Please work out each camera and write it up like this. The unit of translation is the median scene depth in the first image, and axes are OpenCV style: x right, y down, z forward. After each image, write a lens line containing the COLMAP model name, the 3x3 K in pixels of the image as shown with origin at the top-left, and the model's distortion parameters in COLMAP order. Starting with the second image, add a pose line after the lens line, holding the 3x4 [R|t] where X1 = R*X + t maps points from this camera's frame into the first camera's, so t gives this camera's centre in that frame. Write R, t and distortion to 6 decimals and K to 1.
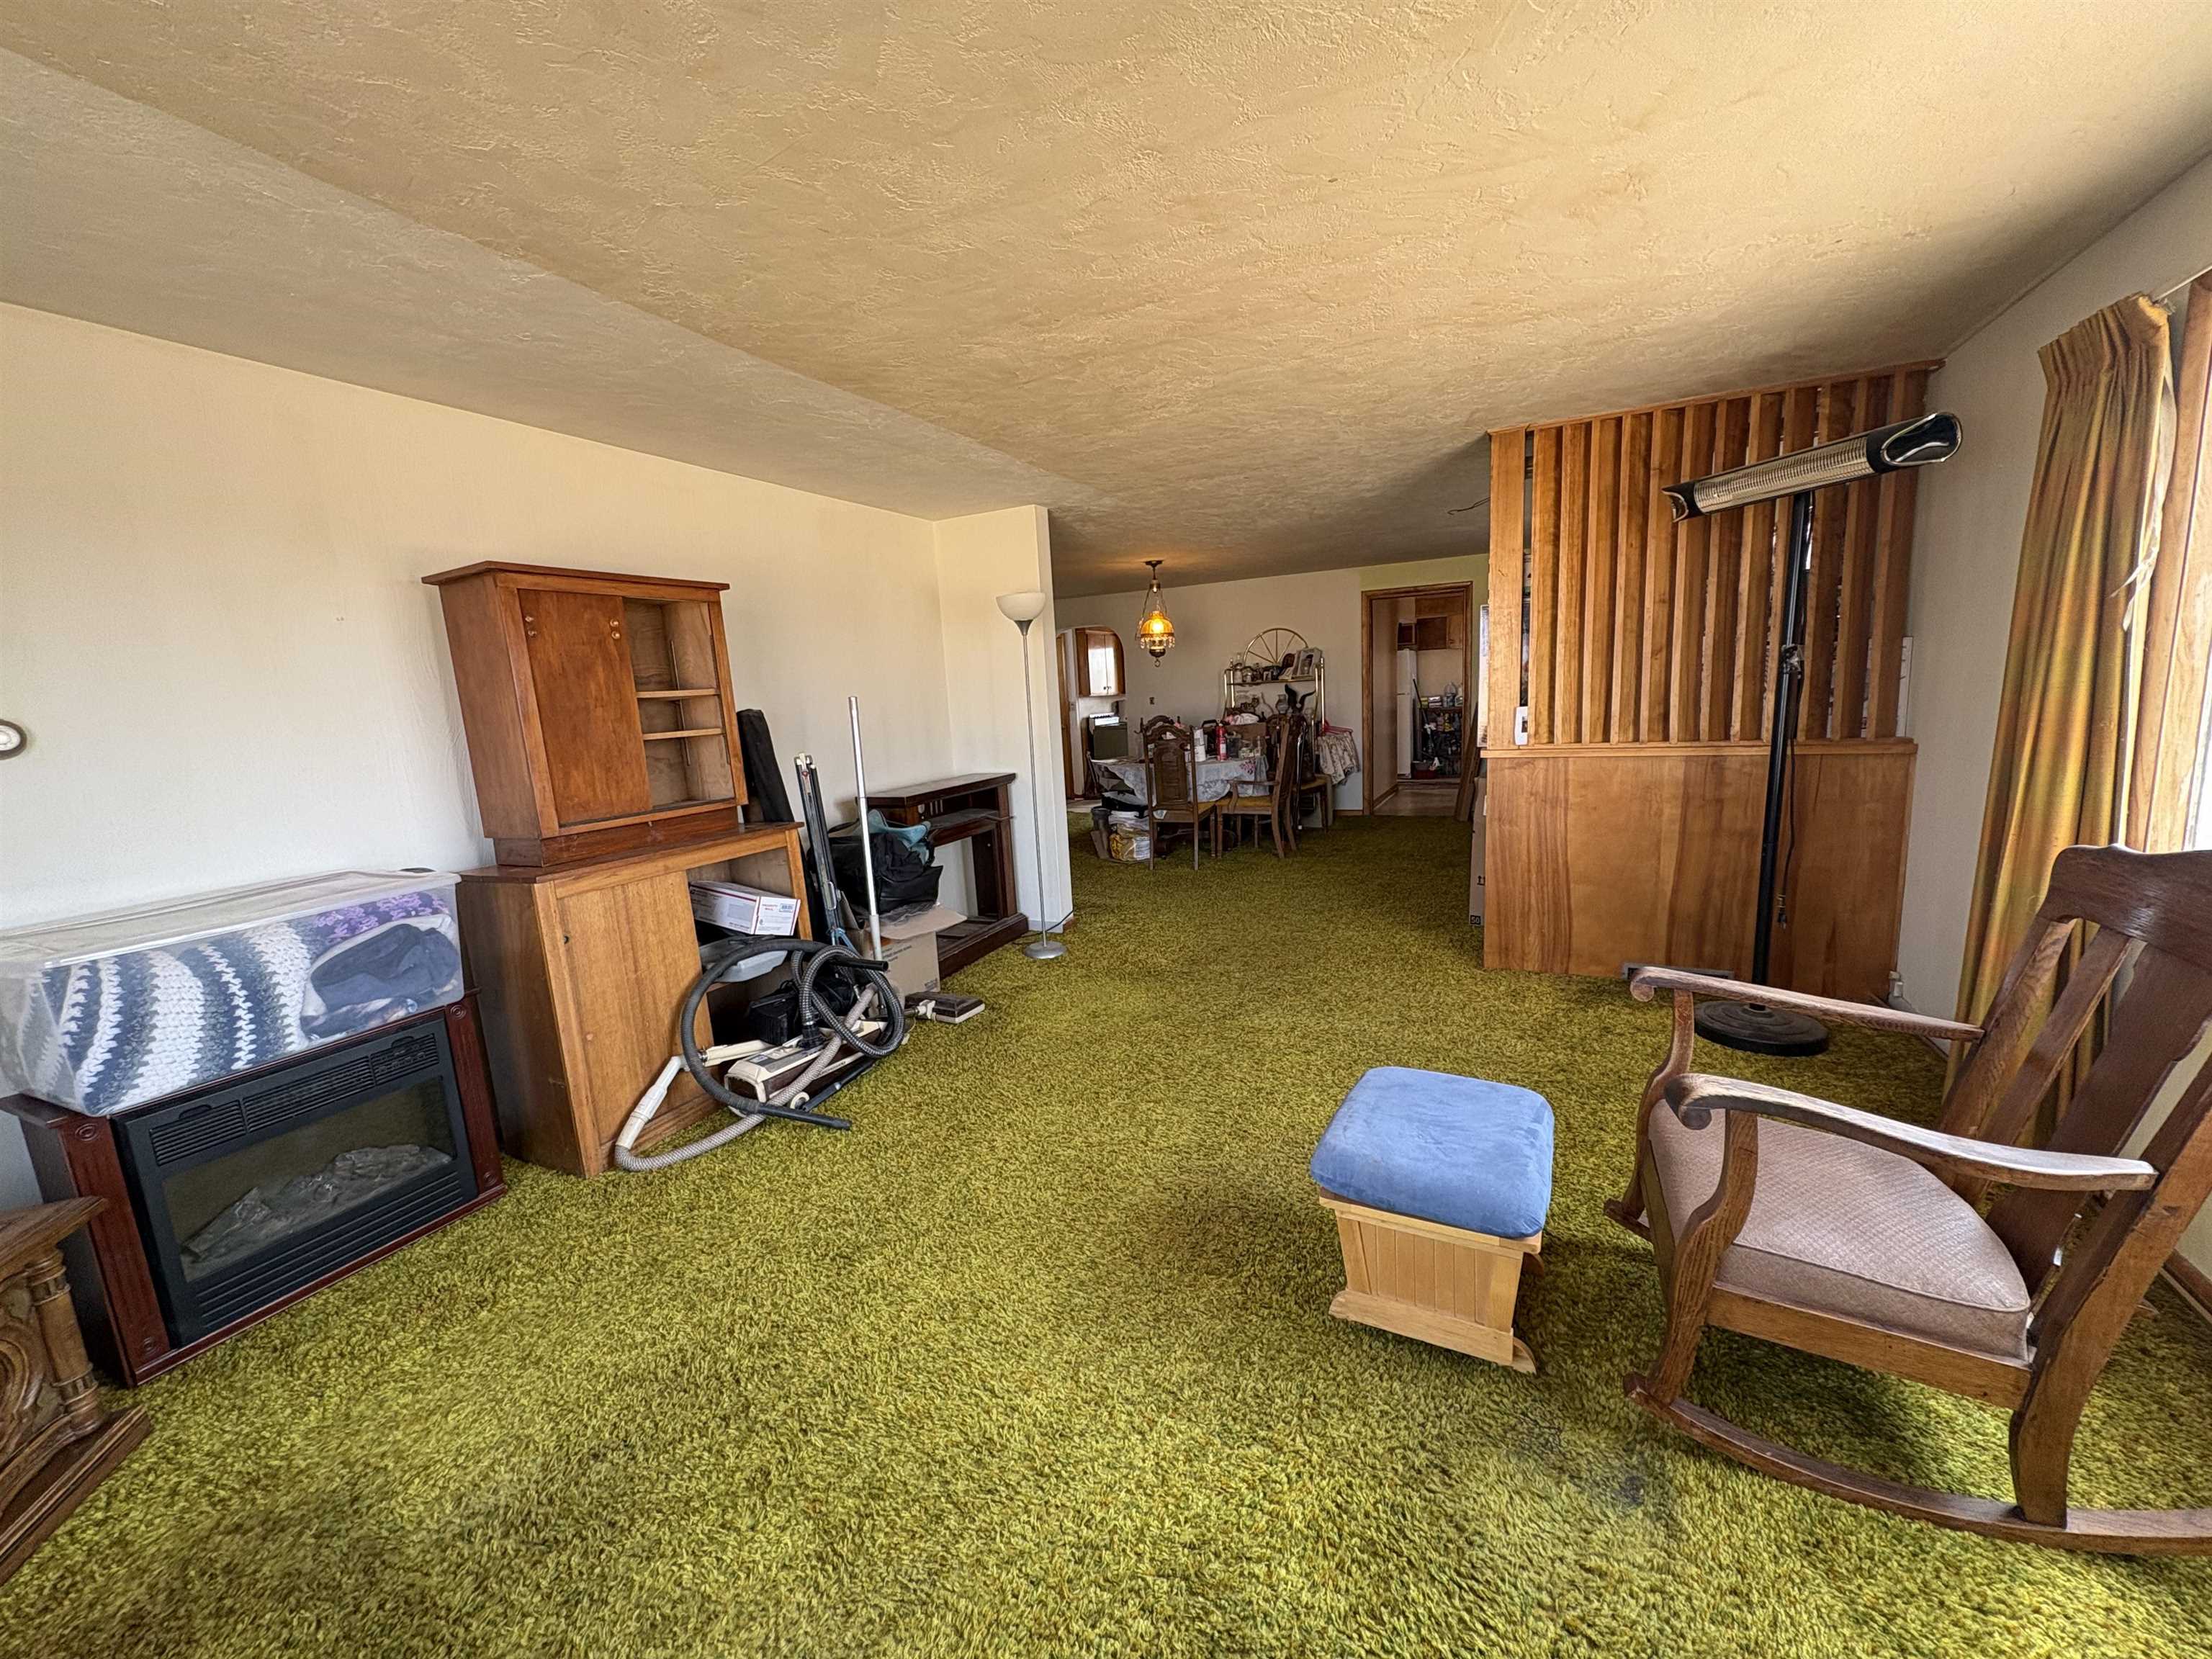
lens RADIAL K [[876.8, 0, 1106.0], [0, 876.8, 829.5], [0, 0, 1]] dist [-0.000552, 0.000513]
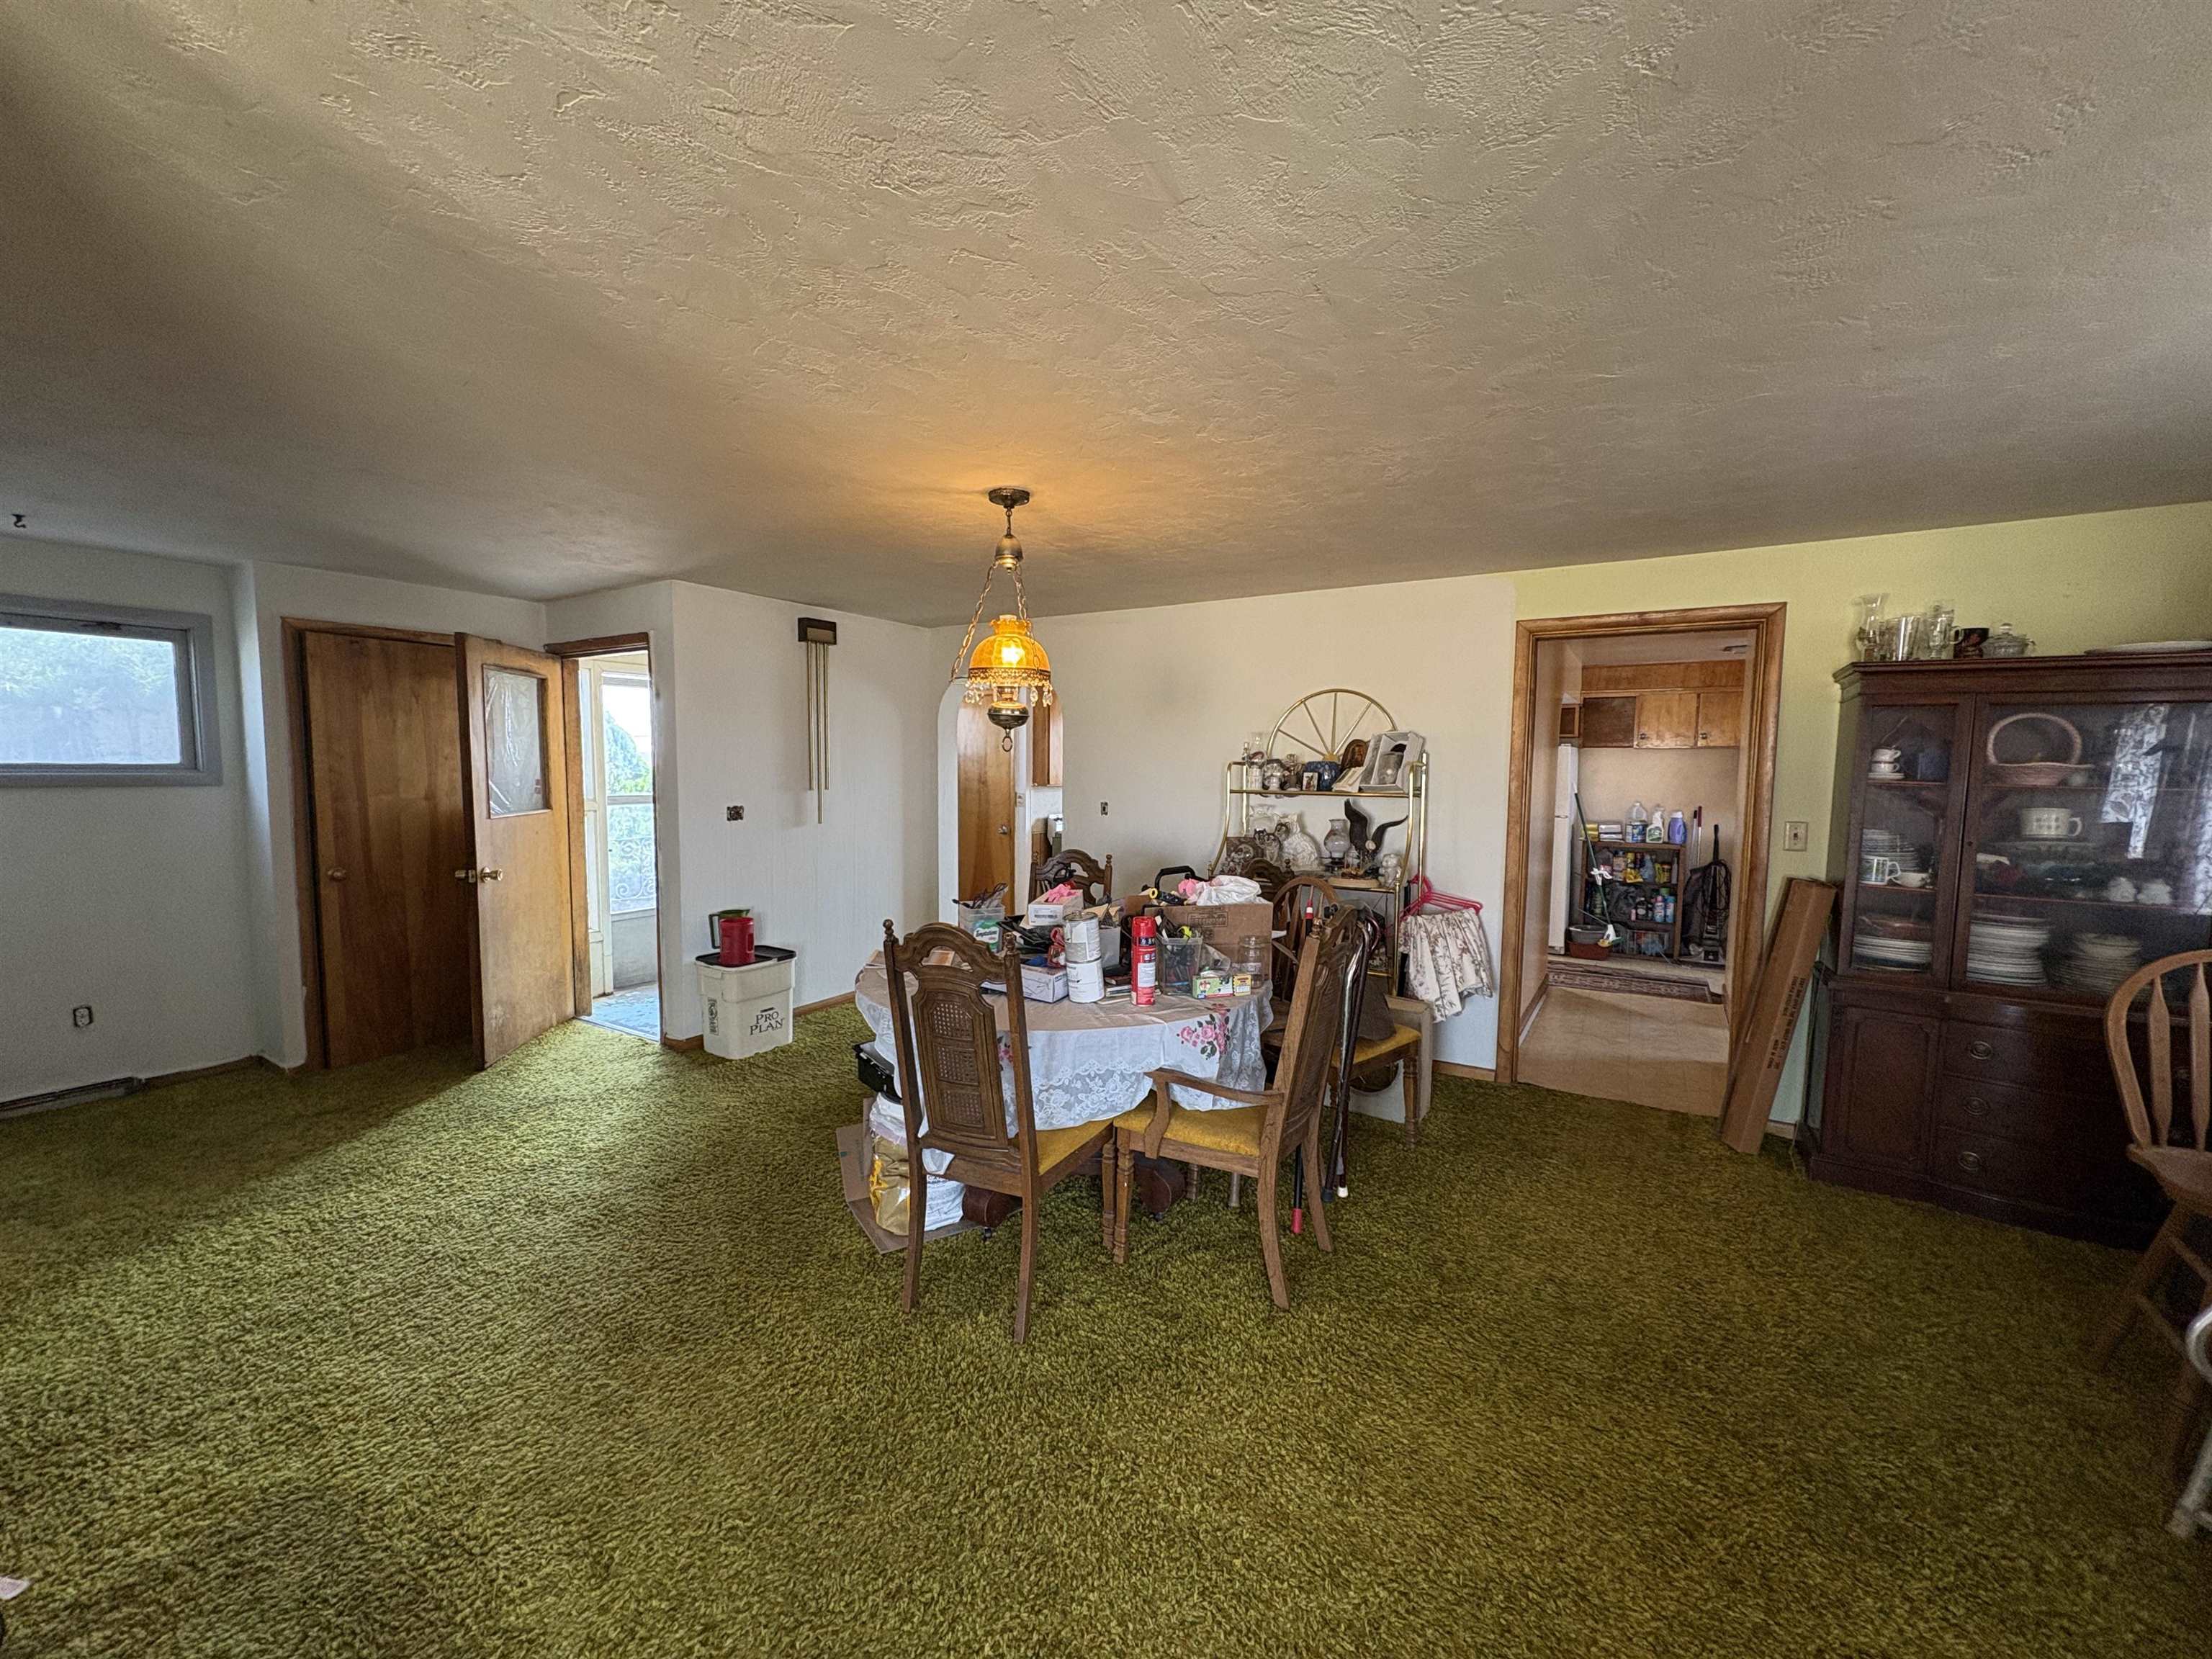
lens RADIAL K [[876.8, 0, 1106.0], [0, 876.8, 829.5], [0, 0, 1]] dist [-0.000552, 0.000513]
pose [[0.992081, 0.074887, -0.100829, 0.121820], [-0.082493, 0.993878, -0.073500, -0.101966], [0.094707, 0.081235, 0.992185, 0.499170]]
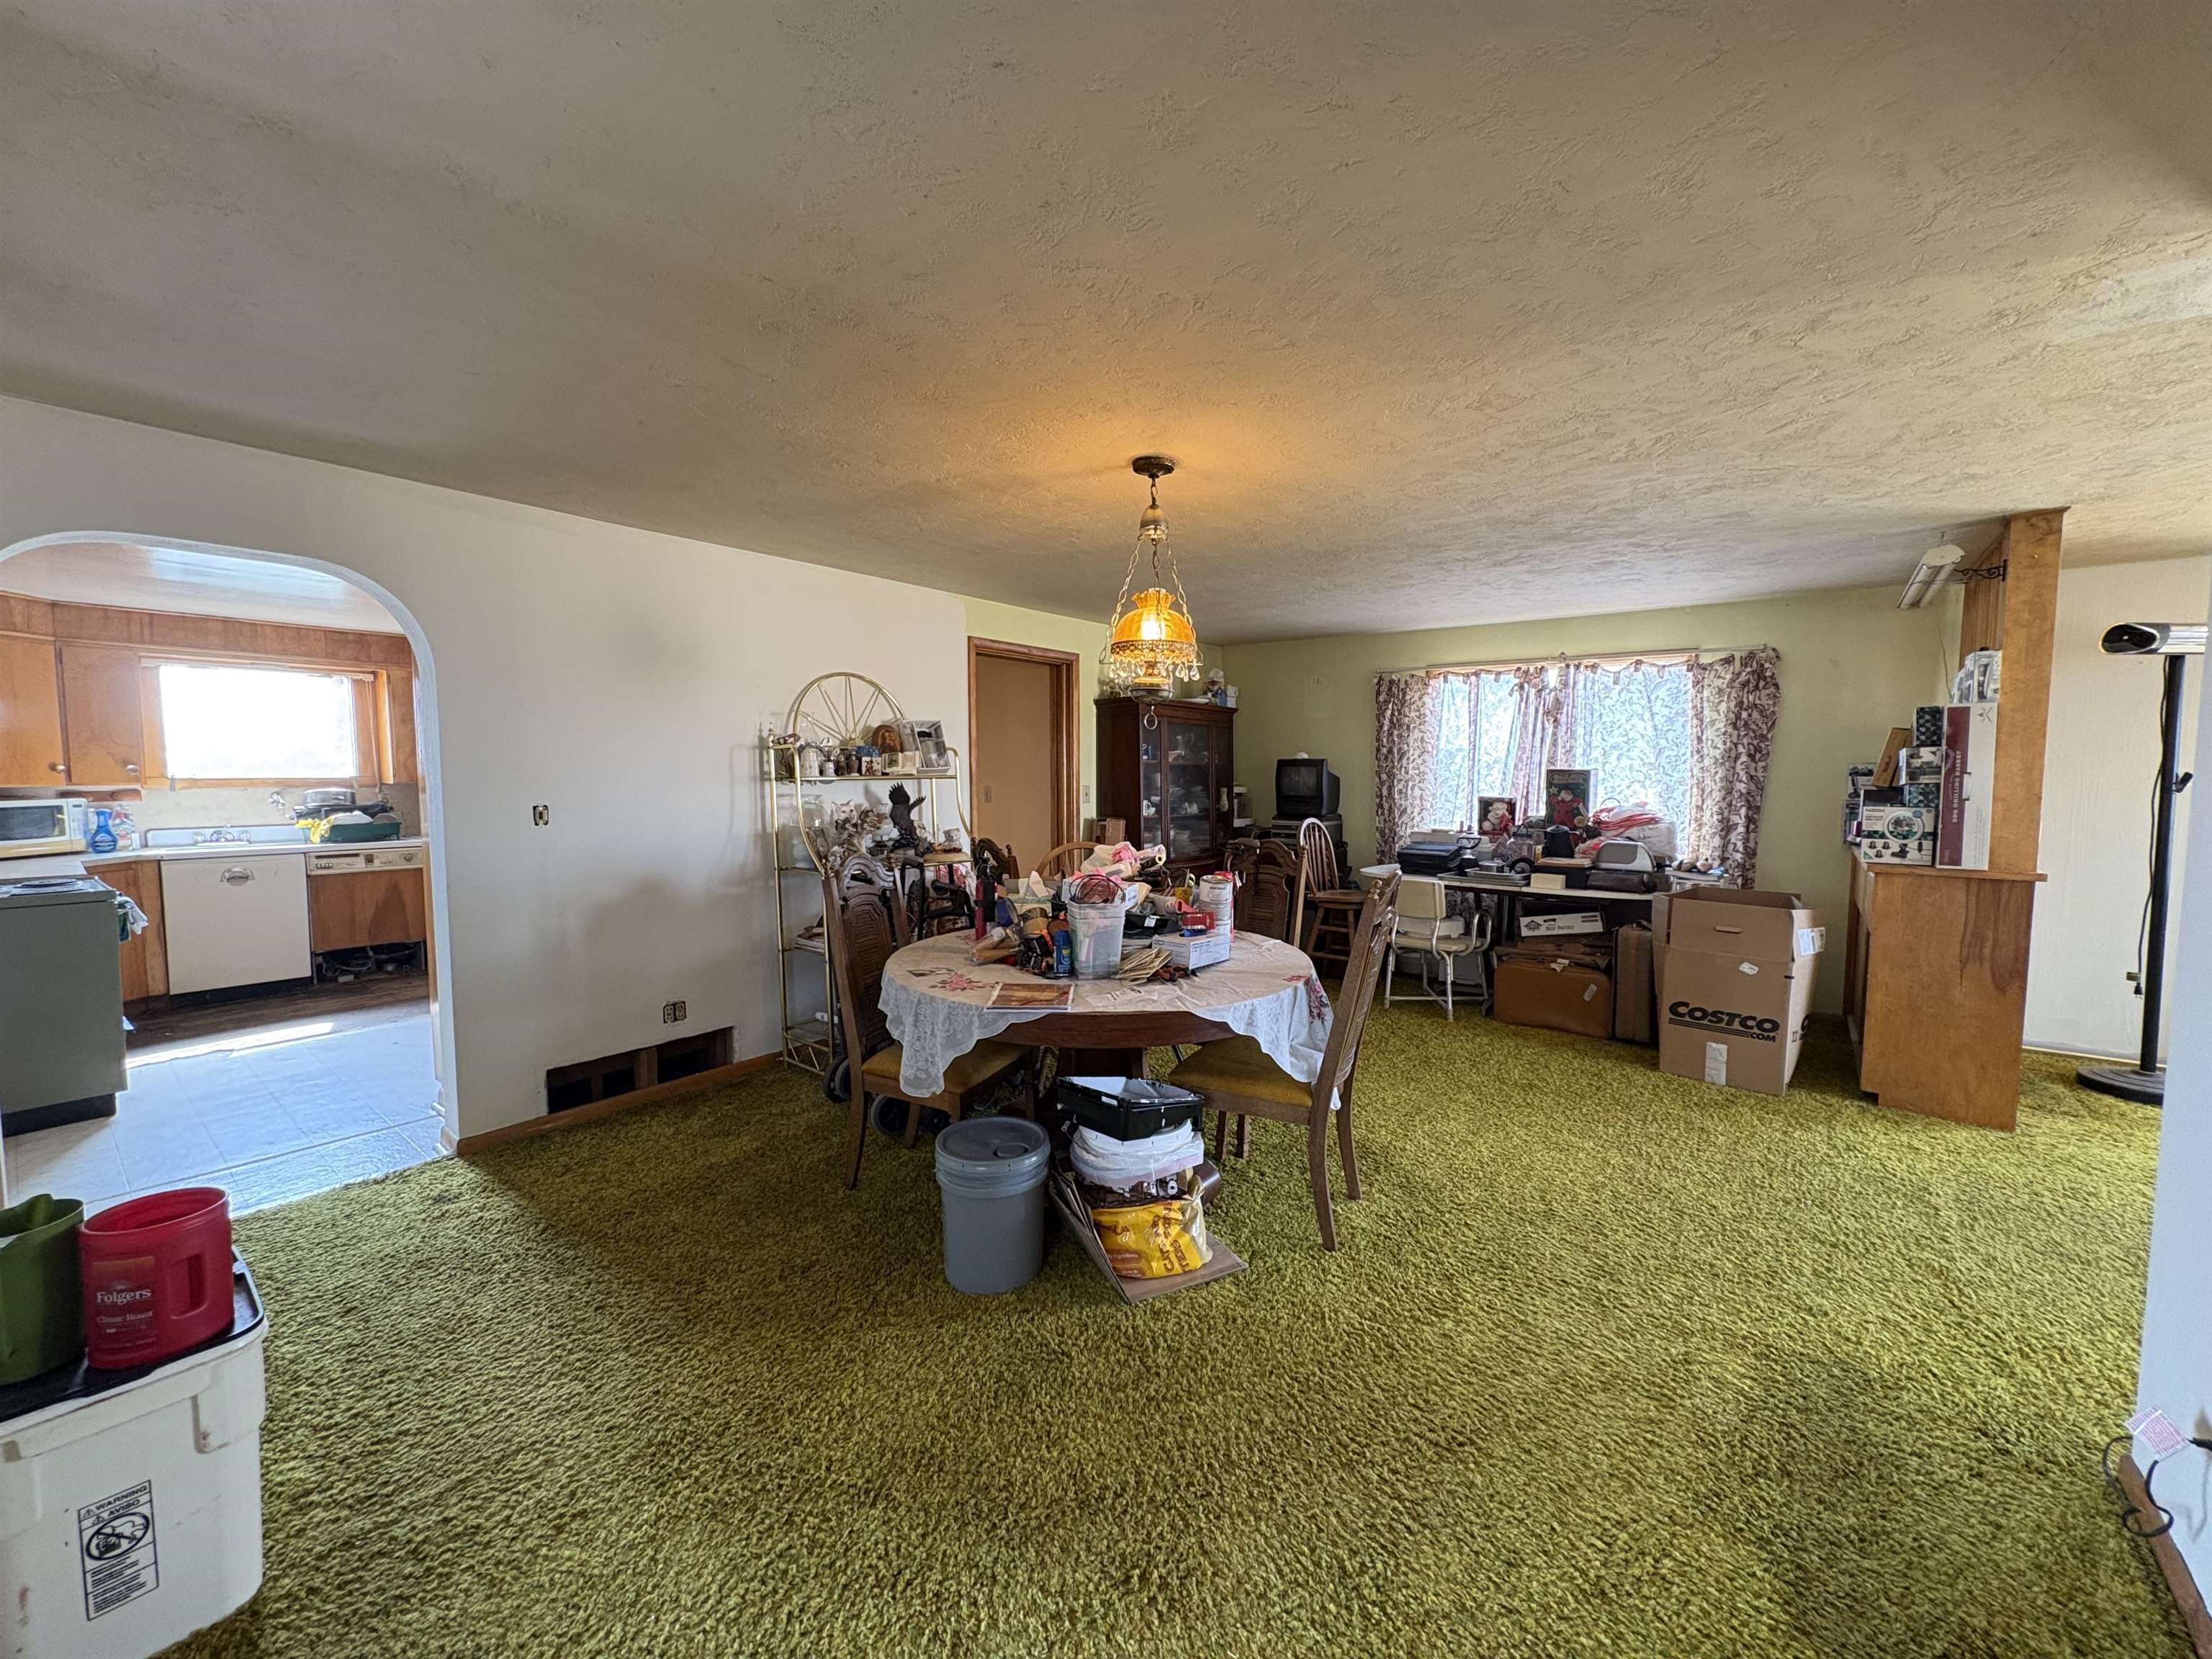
lens RADIAL K [[876.8, 0, 1106.0], [0, 876.8, 829.5], [0, 0, 1]] dist [-0.000552, 0.000513]
pose [[0.215707, -0.008831, 0.976418, -0.265308], [0.135192, 0.990599, -0.020906, -0.112538], [-0.967054, 0.136513, 0.214873, 0.774609]]
